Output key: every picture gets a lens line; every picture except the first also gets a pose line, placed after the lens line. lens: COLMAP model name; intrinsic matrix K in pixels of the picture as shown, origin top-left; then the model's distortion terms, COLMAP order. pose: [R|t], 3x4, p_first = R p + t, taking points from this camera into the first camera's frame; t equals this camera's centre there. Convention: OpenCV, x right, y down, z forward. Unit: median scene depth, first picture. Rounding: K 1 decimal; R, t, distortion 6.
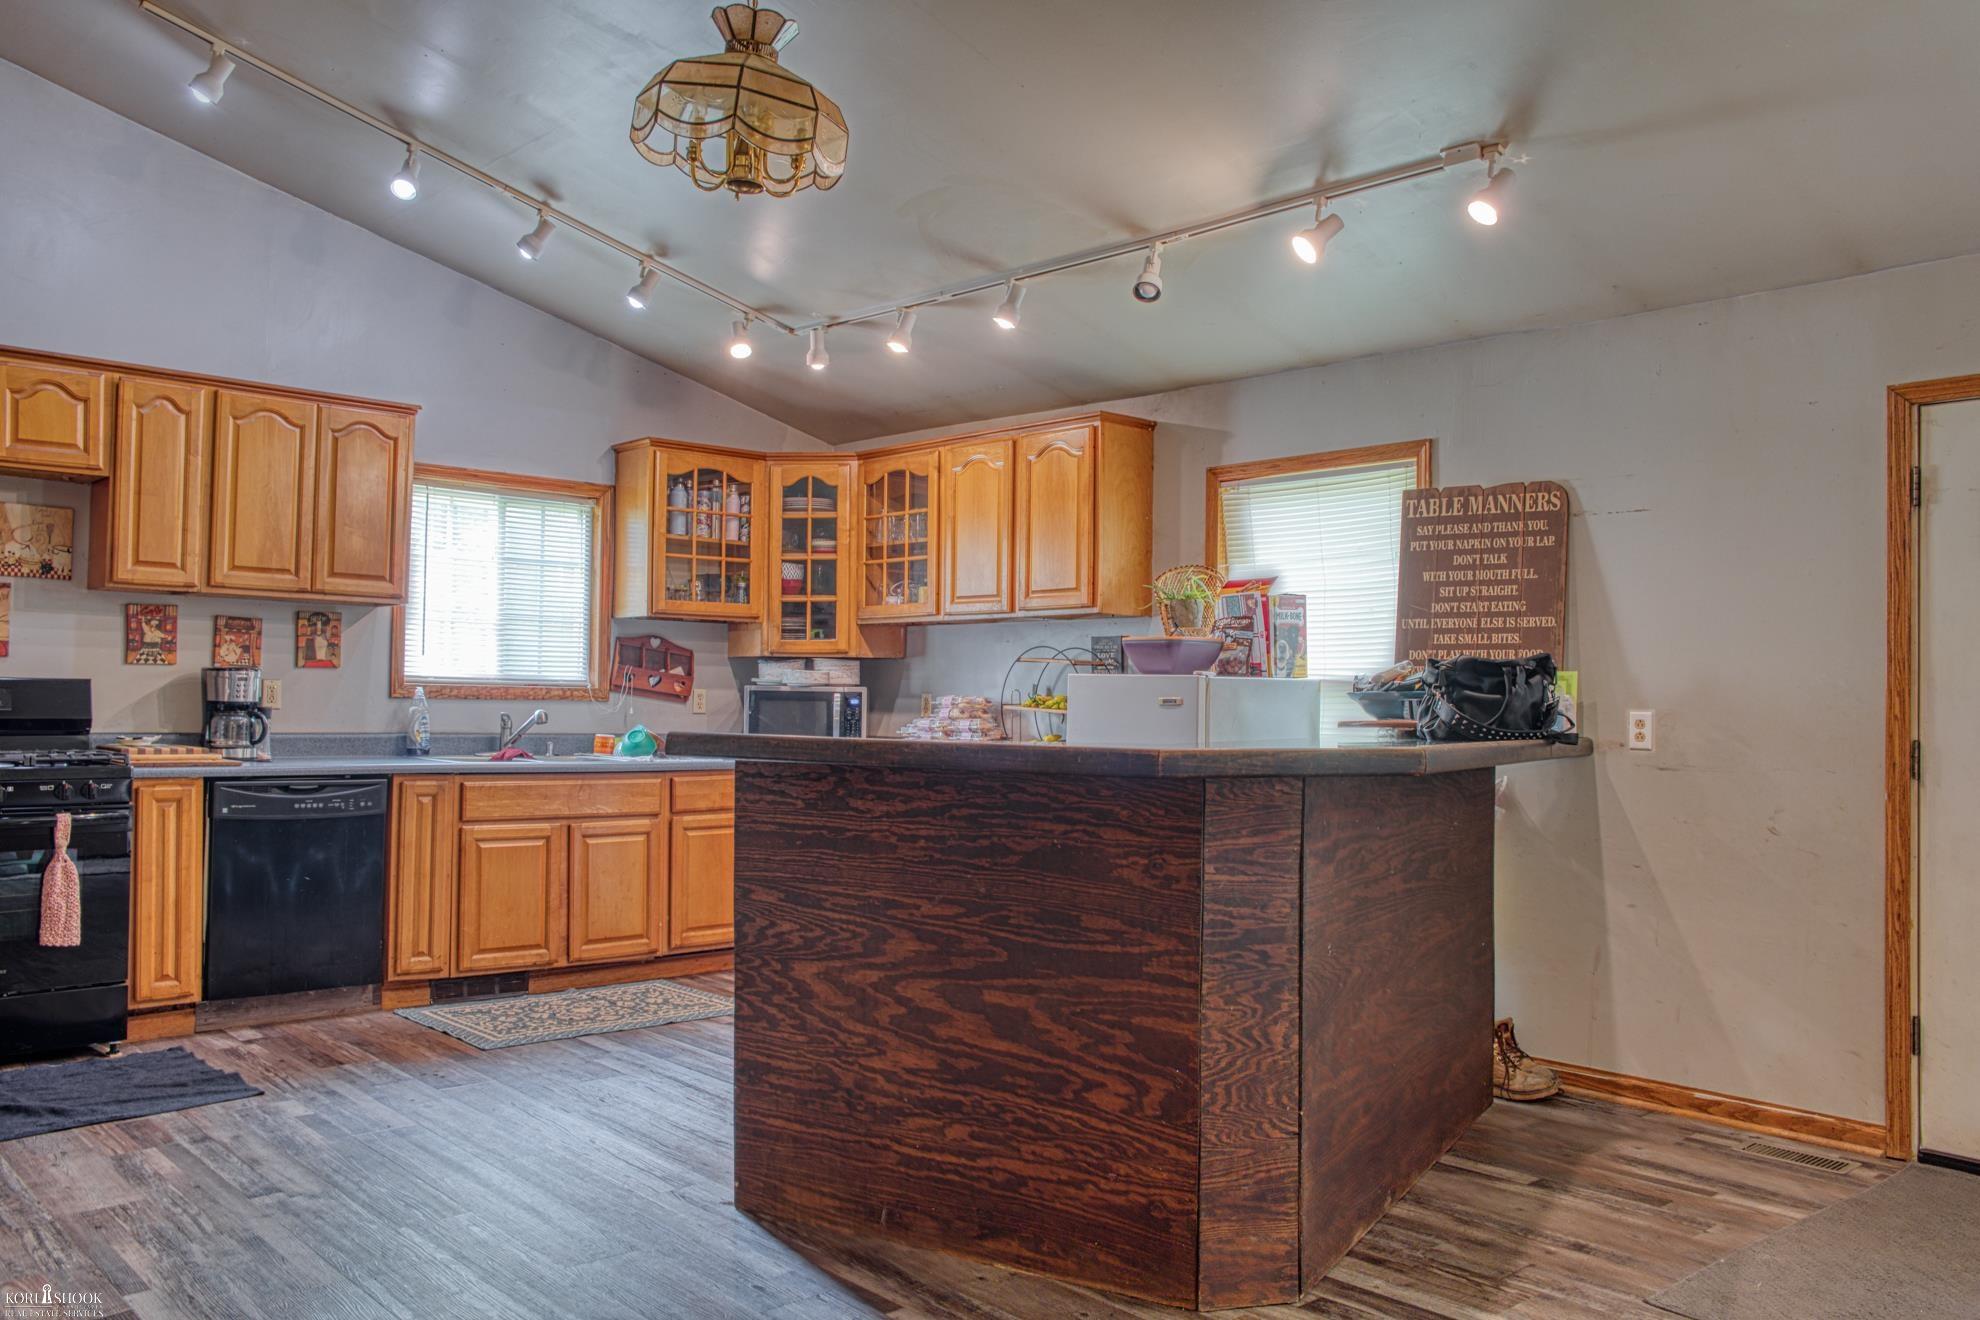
lens RADIAL K [[1552.5, 0, 1027.7], [0, 1552.5, 662.3], [0, 0, 1]] dist [-0.077565, 0.120494]
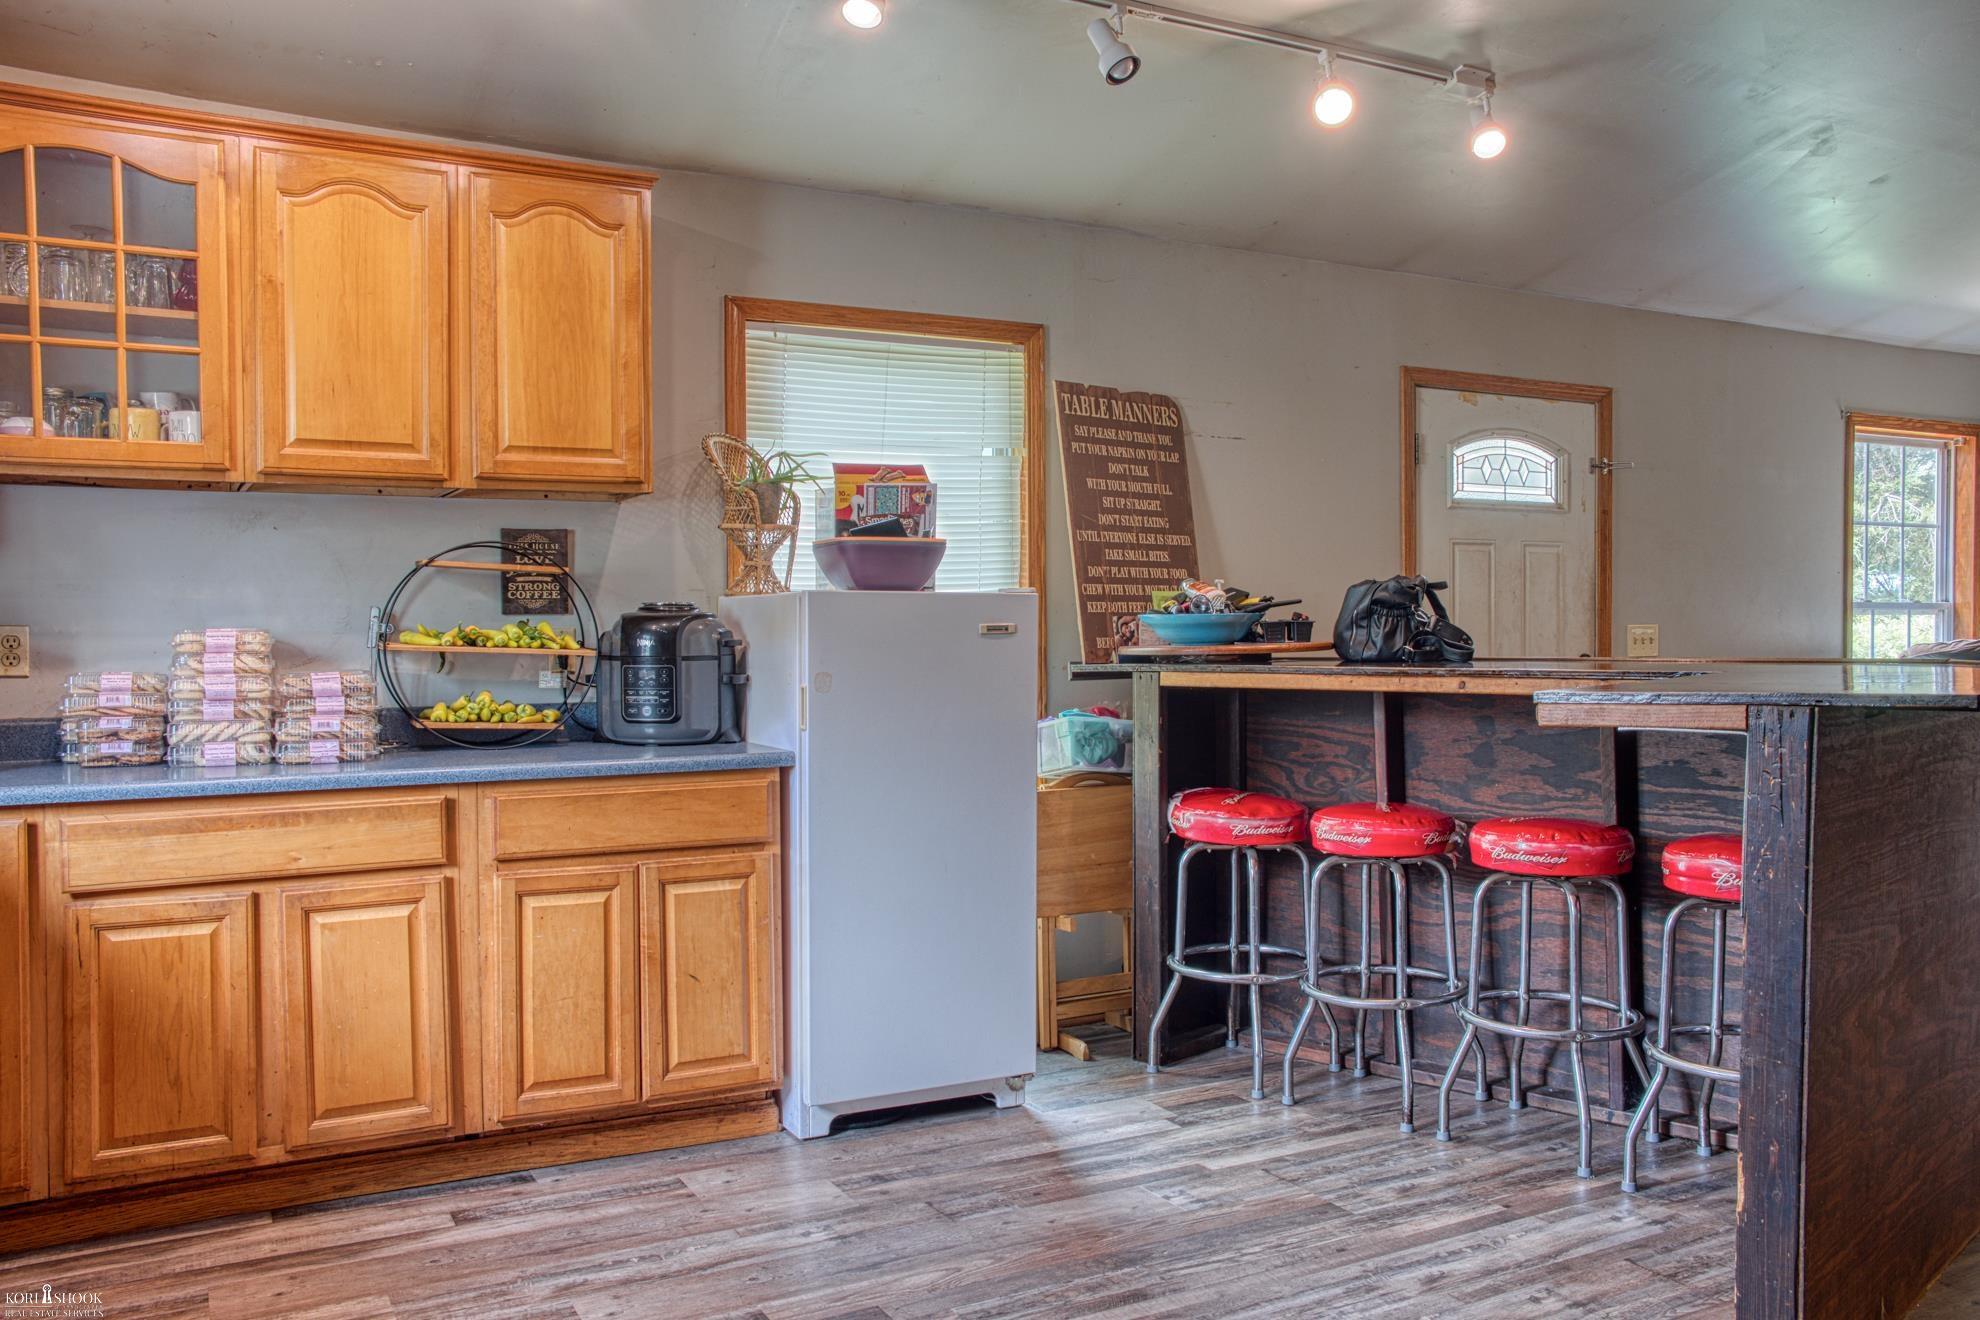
lens RADIAL K [[1541.0, 0, 990.0], [0, 1541.0, 660.0], [0, 0, 1]] dist [-0.080394, 0.127553]
pose [[0.272458, -0.040864, 0.961299, -0.555768], [-0.016200, 0.998761, 0.047048, 0.004868], [-0.962031, -0.028392, 0.271459, 0.734681]]
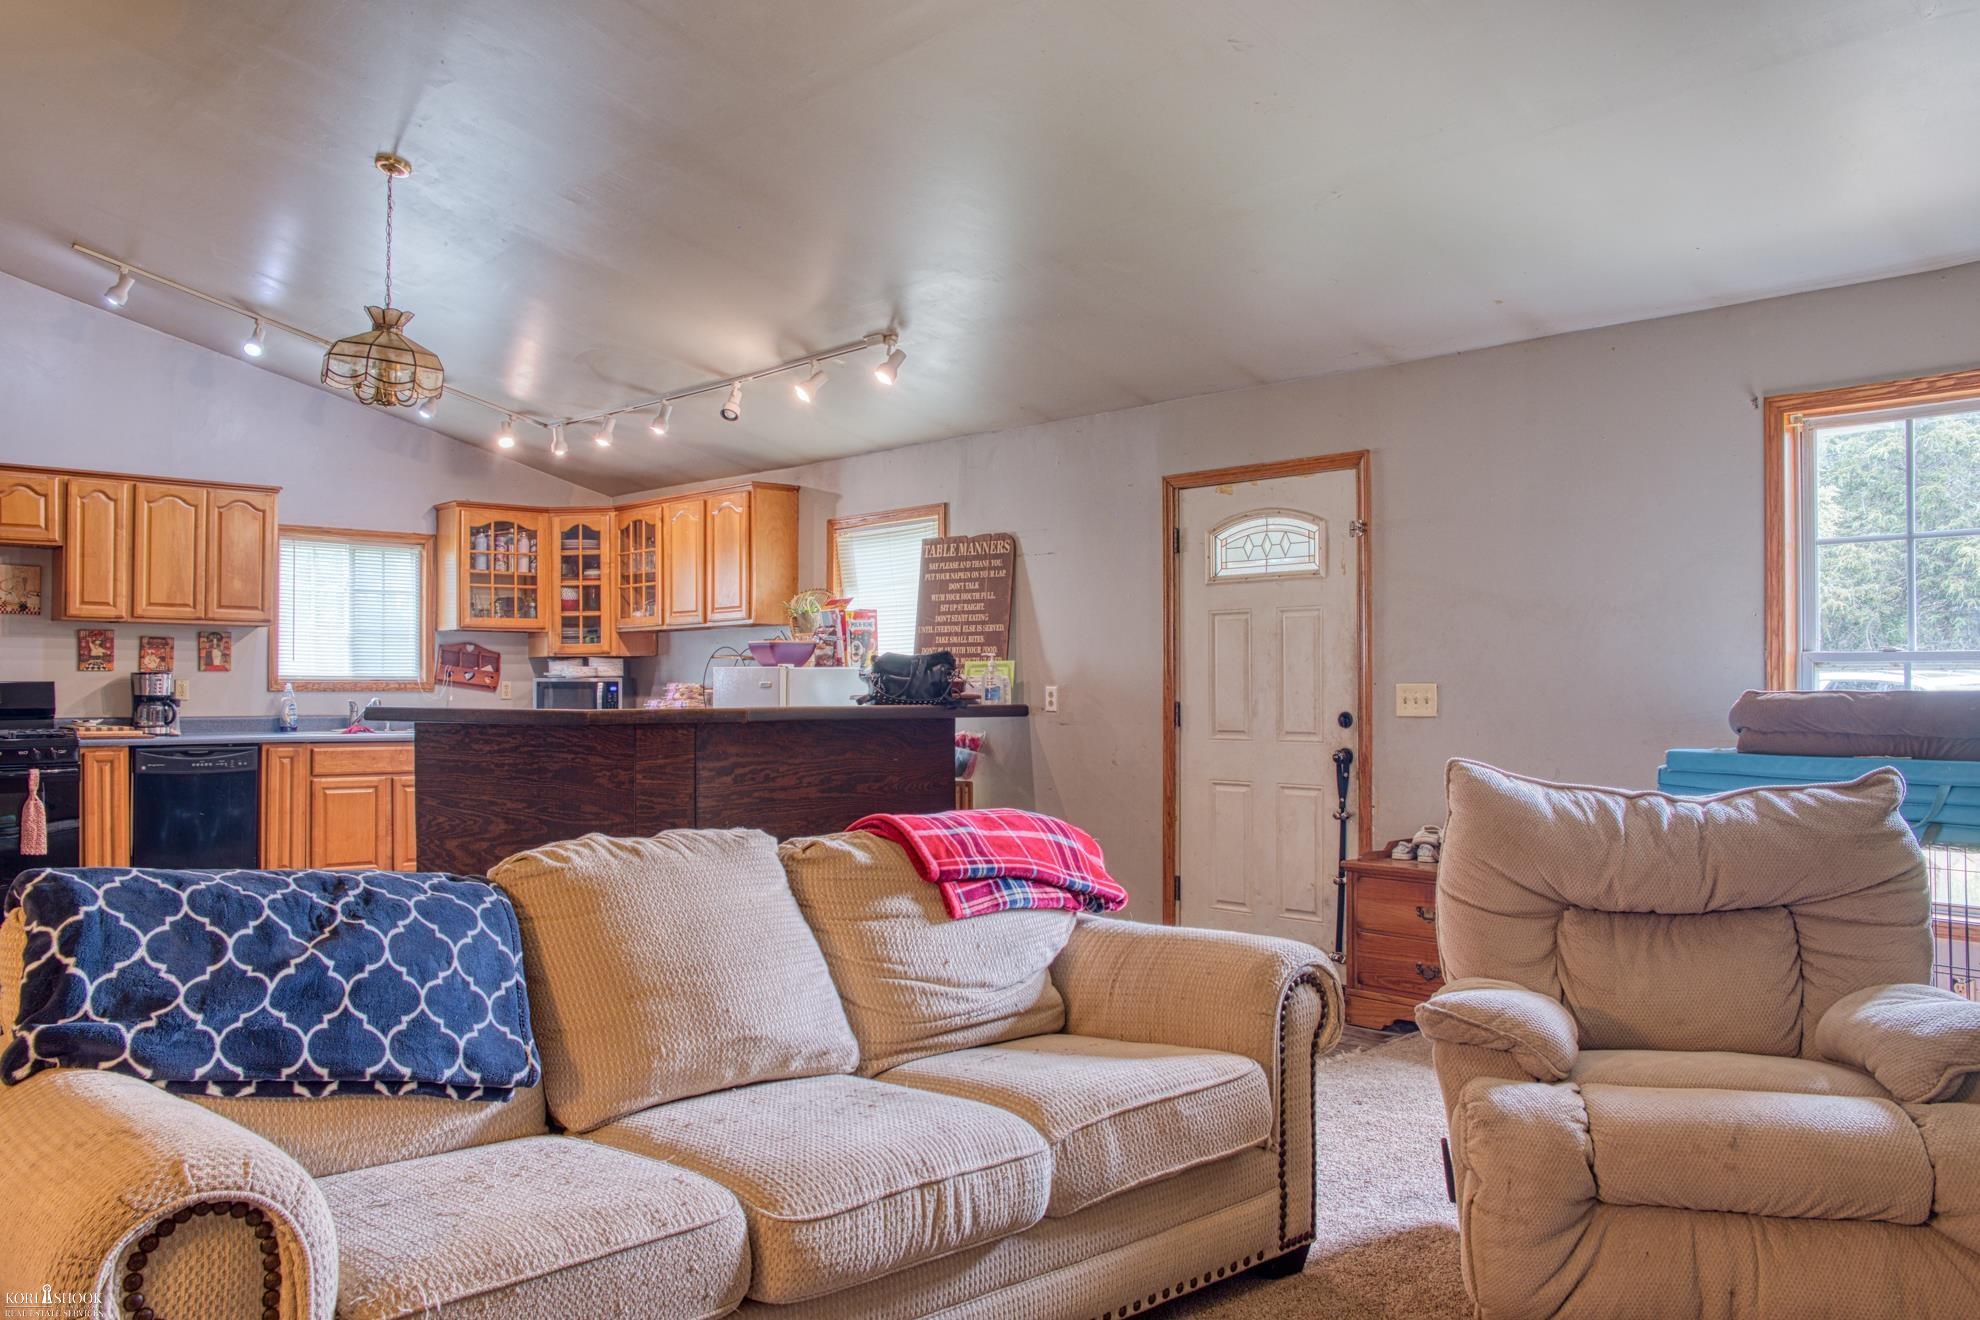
lens RADIAL K [[1541.0, 0, 990.0], [0, 1541.0, 660.0], [0, 0, 1]] dist [-0.080394, 0.127553]
pose [[0.999608, -0.016736, -0.022426, 0.311687], [0.016900, 0.999831, 0.007167, -0.004961], [0.022302, -0.007543, 0.999723, -0.430003]]
